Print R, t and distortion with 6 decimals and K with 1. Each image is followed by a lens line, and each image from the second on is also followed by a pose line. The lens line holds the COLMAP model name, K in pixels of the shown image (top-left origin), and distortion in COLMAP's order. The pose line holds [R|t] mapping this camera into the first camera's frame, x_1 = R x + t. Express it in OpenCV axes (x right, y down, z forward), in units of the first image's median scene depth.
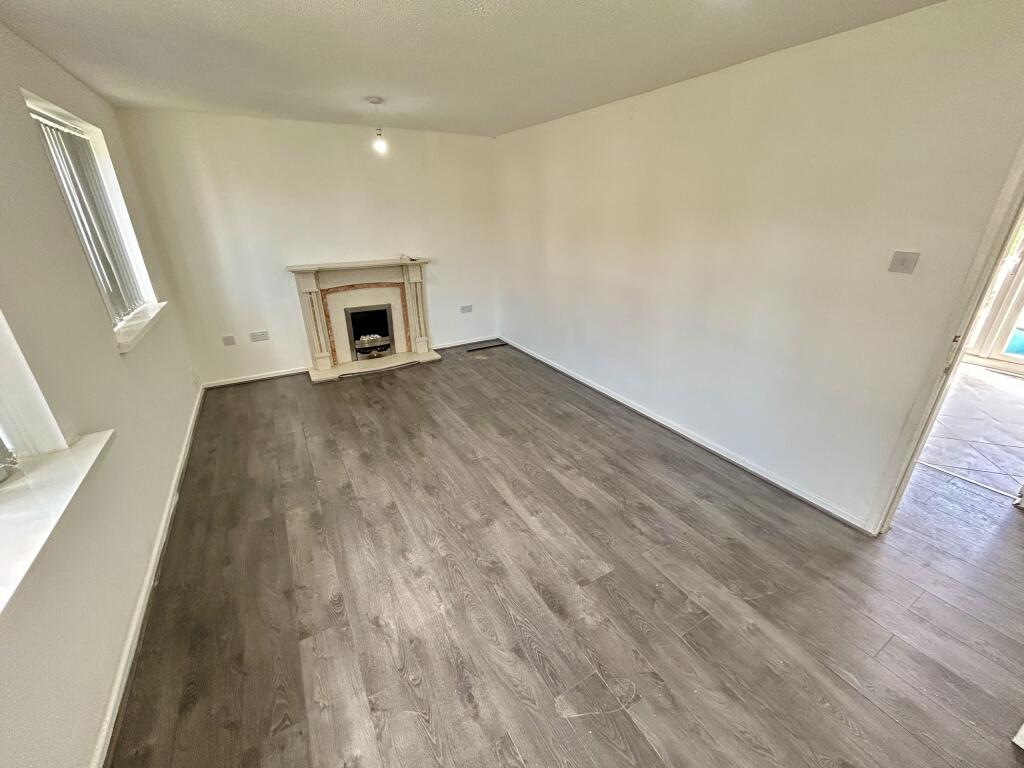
lens RADIAL K [[413.4, 0, 510.8], [0, 413.4, 382.5], [0, 0, 1]] dist [-0.003472, 0.000621]
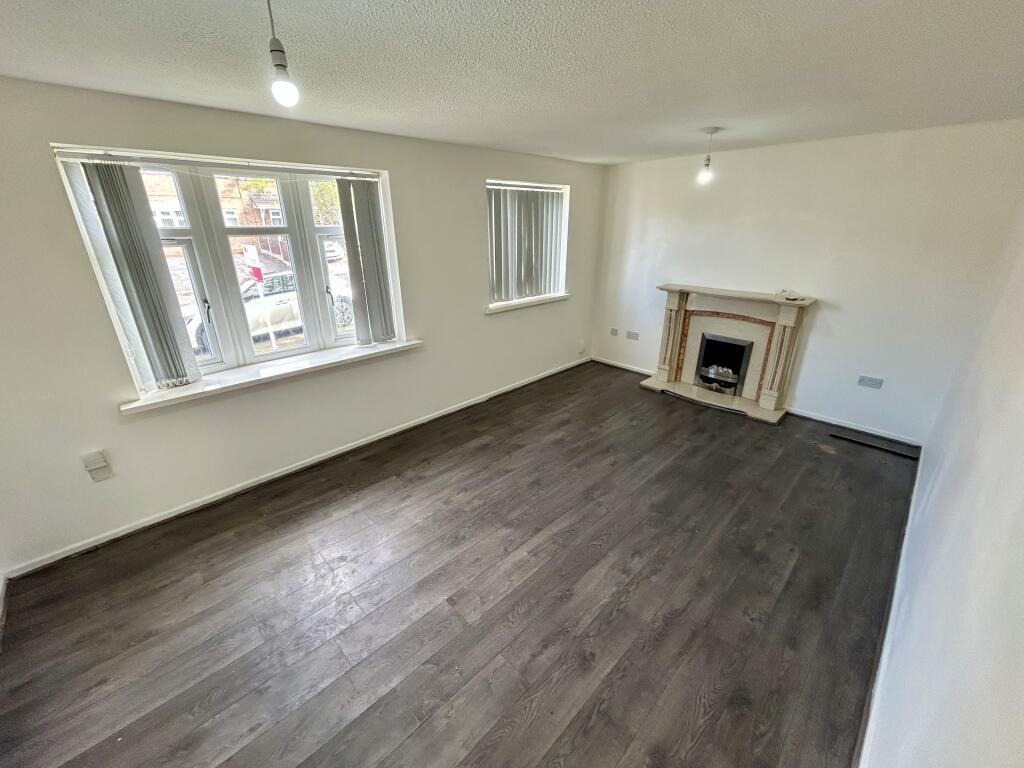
lens RADIAL K [[413.4, 0, 512.5], [0, 413.4, 383.7], [0, 0, 1]] dist [-0.003472, 0.000621]
pose [[0.246398, 0.358946, -0.900248, 0.510265], [-0.374586, 0.891972, 0.253123, -0.179567], [0.893853, 0.274851, 0.354236, 0.321867]]
